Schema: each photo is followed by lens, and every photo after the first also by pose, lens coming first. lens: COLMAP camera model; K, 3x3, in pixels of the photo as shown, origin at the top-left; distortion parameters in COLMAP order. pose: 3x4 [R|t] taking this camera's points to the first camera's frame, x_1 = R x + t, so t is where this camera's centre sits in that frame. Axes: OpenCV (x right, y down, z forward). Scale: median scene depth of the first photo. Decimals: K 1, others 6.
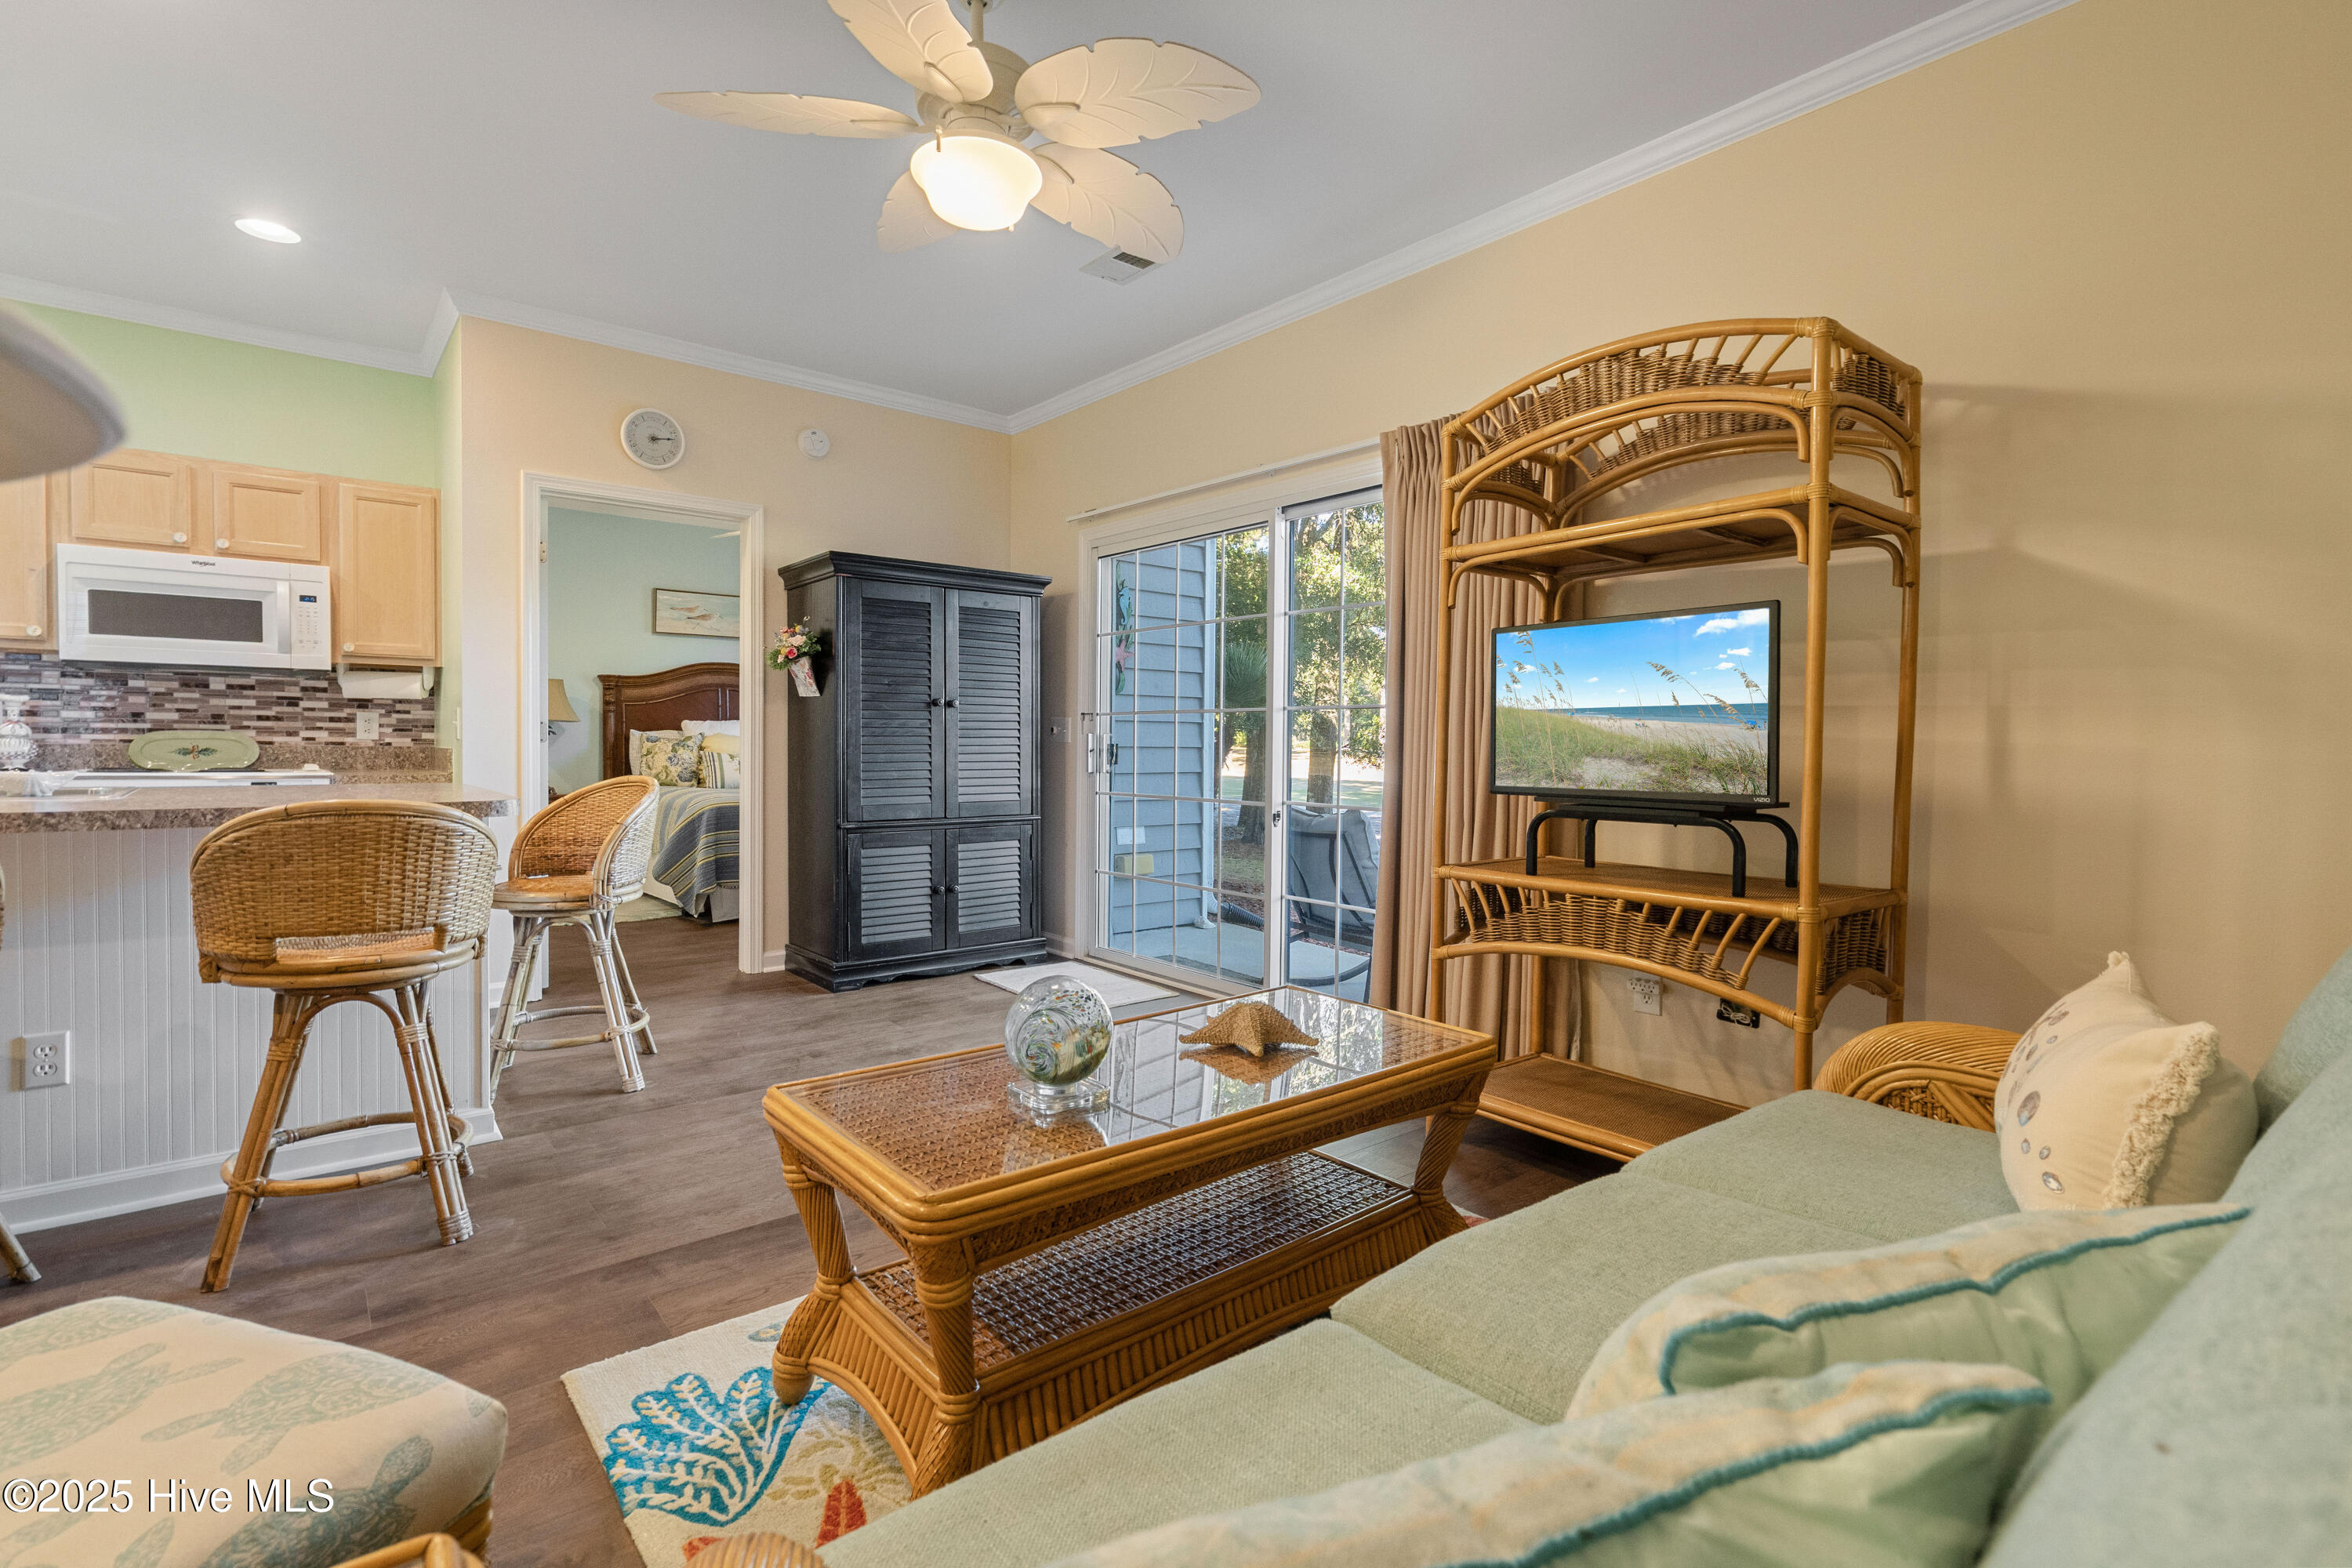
lens RADIAL K [[1075.9, 0, 1178.7], [0, 1075.9, 768.2], [0, 0, 1]] dist [-0.000599, 0.000445]
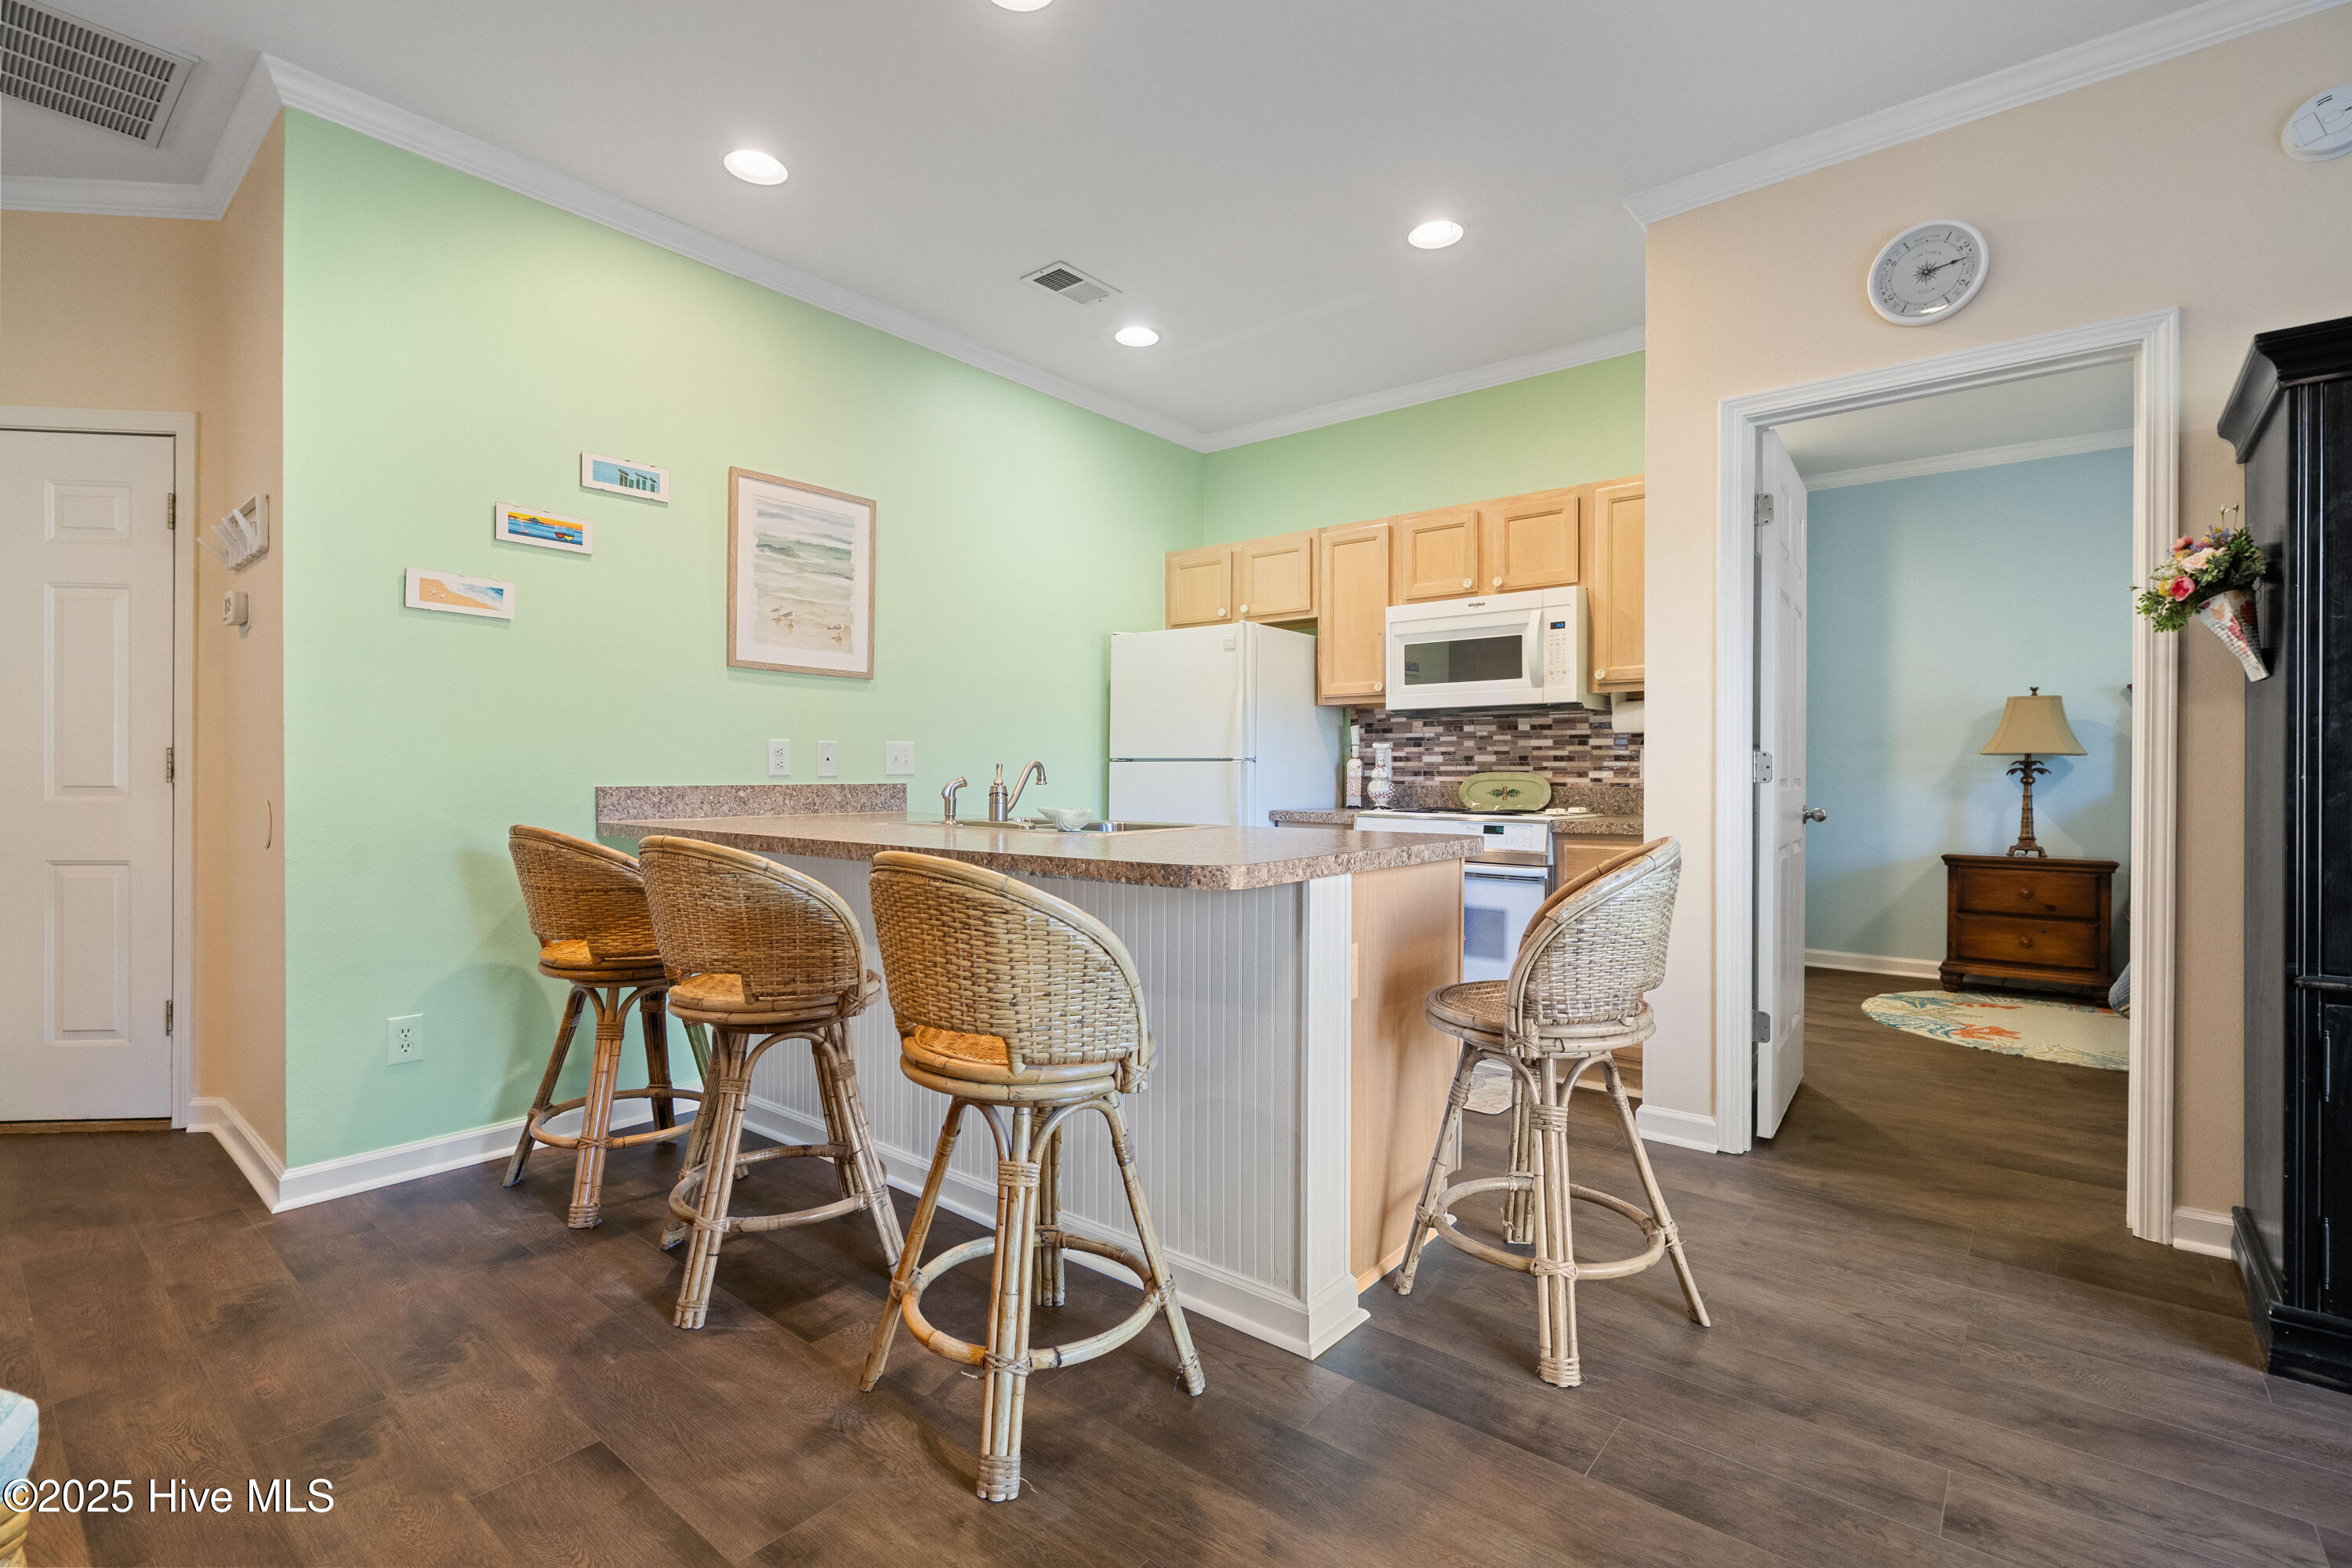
lens RADIAL K [[1065.1, 0, 1171.6], [0, 1065.1, 778.8], [0, 0, 1]] dist [-0.002585, 0.000142]
pose [[0.177746, -0.007555, -0.984047, 0.015907], [-0.023041, 0.999664, -0.011837, -0.009834], [0.983807, 0.024778, 0.177512, 0.523080]]
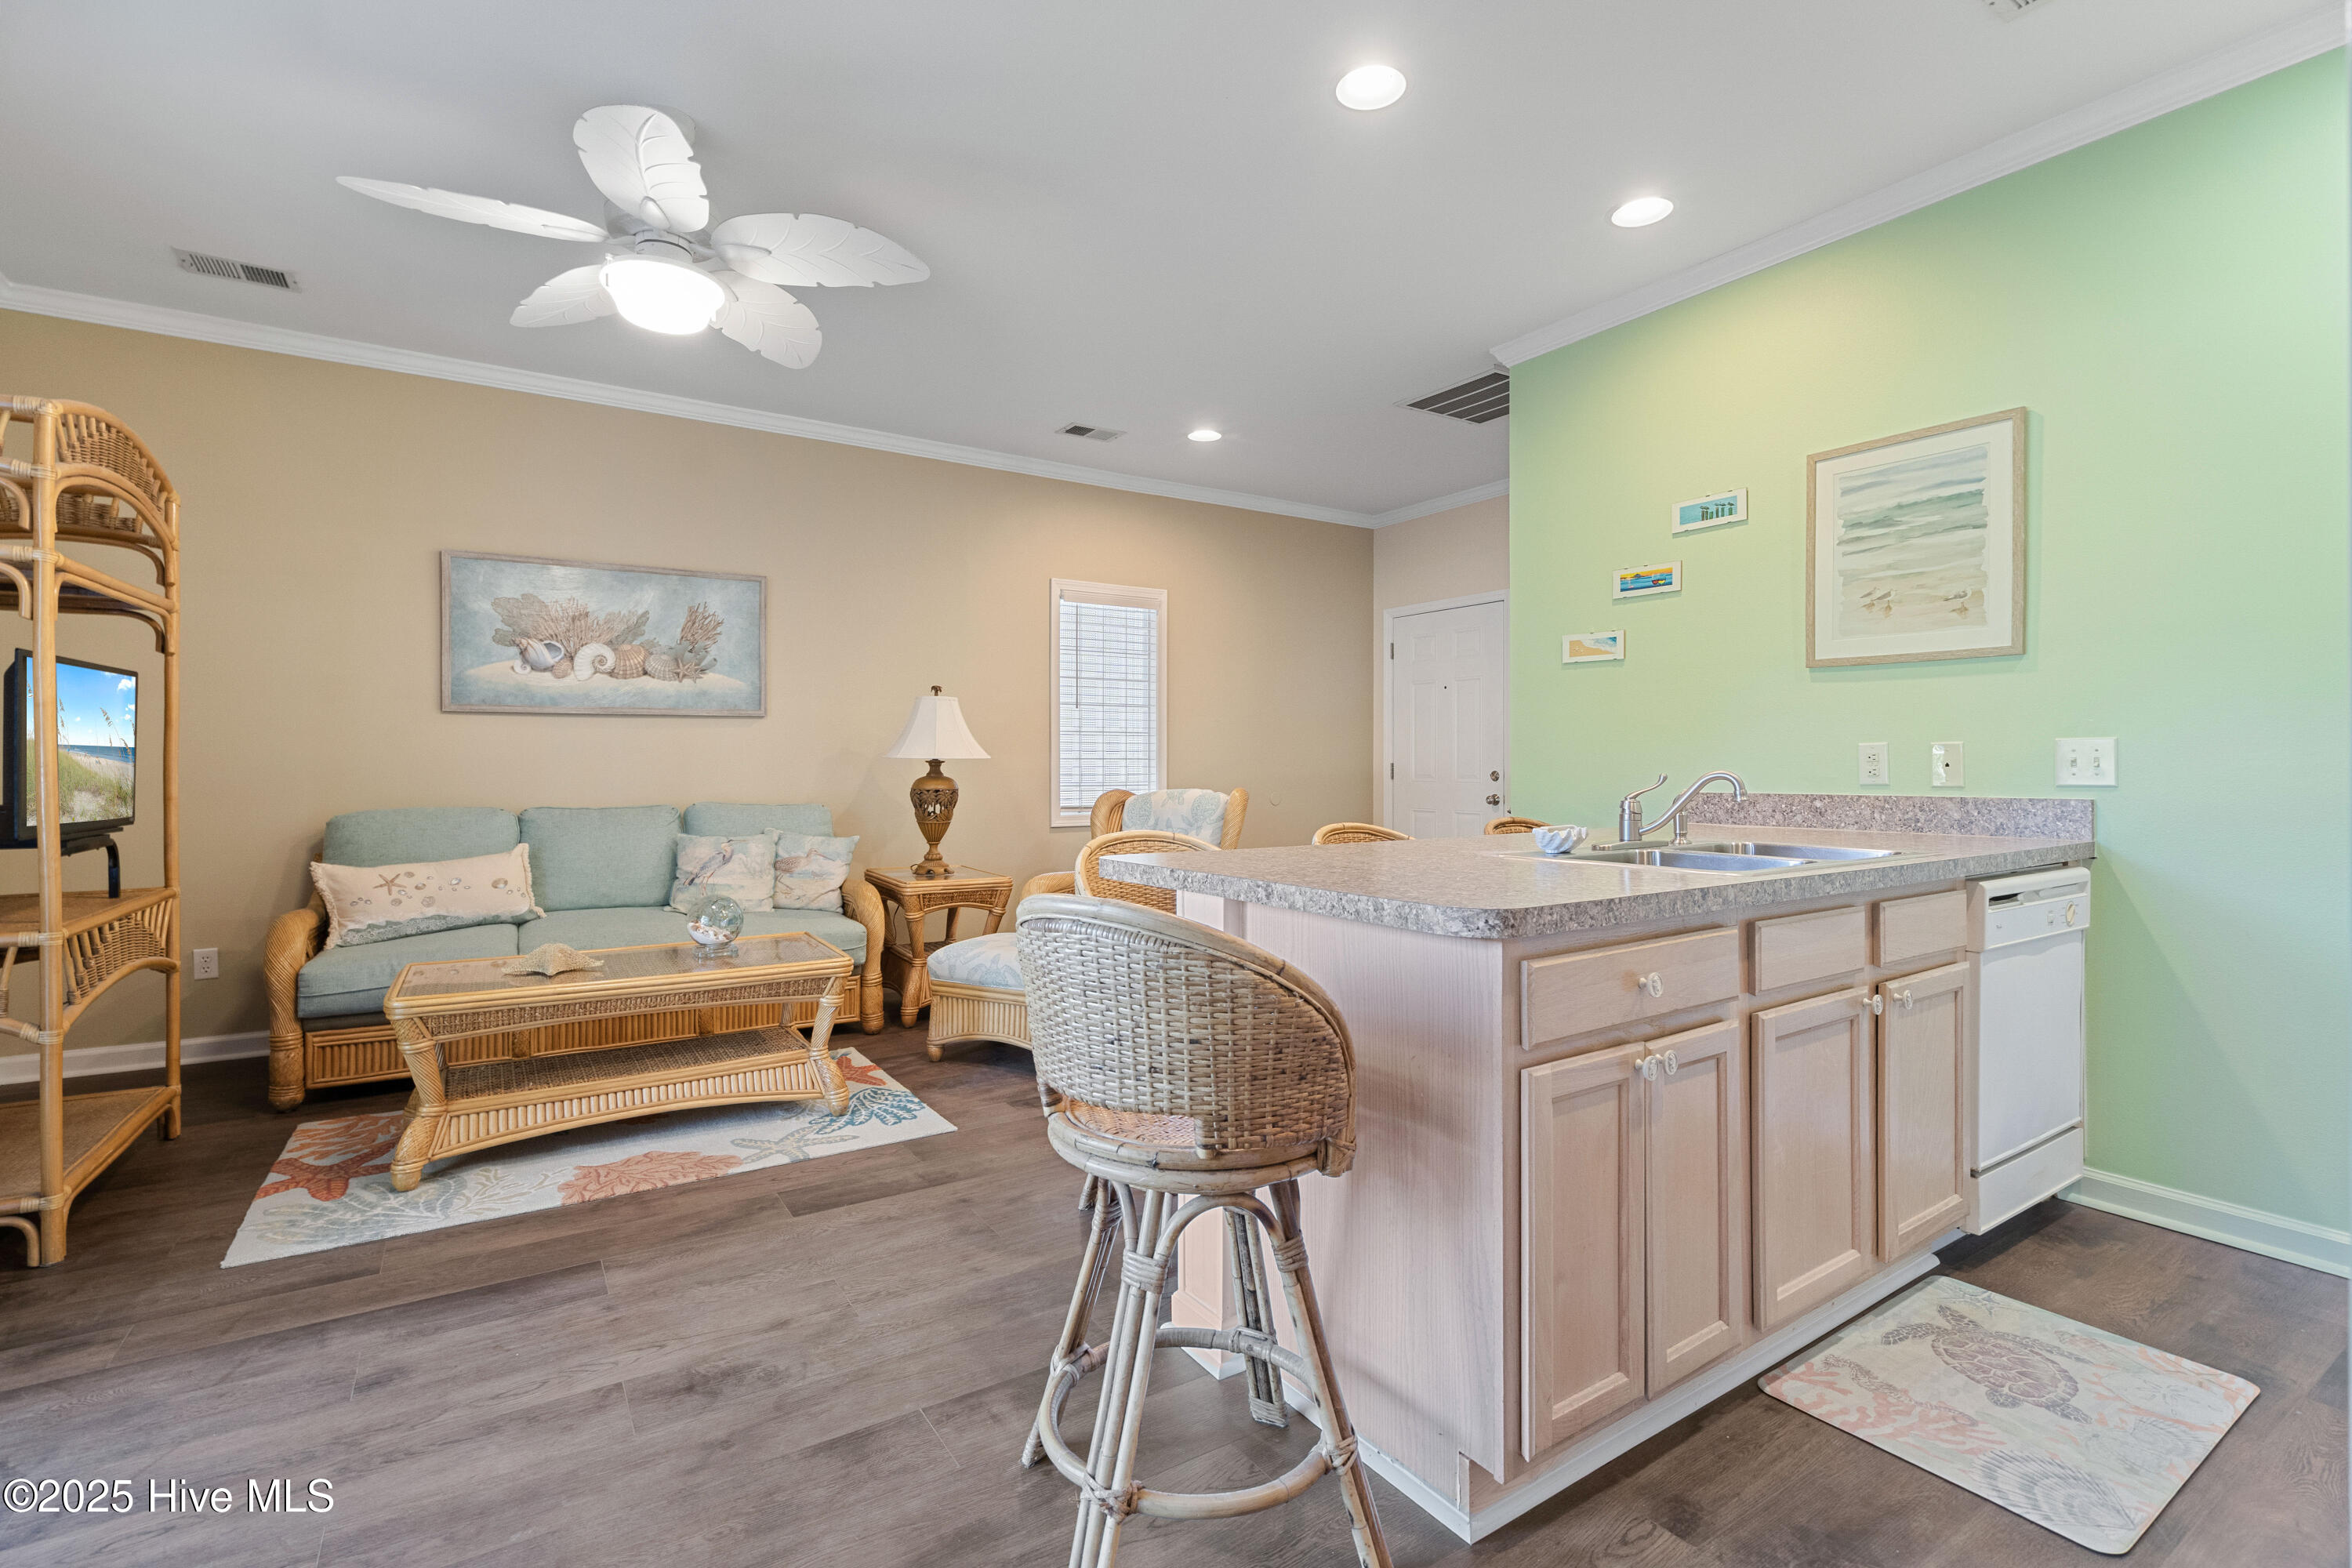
lens RADIAL K [[1065.8, 0, 1166.7], [0, 1065.8, 760.7], [0, 0, 1]] dist [-0.000056, -0.000308]
pose [[-0.991936, -0.010720, 0.126288, -0.482694], [-0.008099, 0.999741, 0.021253, -0.043566], [-0.126483, 0.020059, -0.991766, 1.151866]]
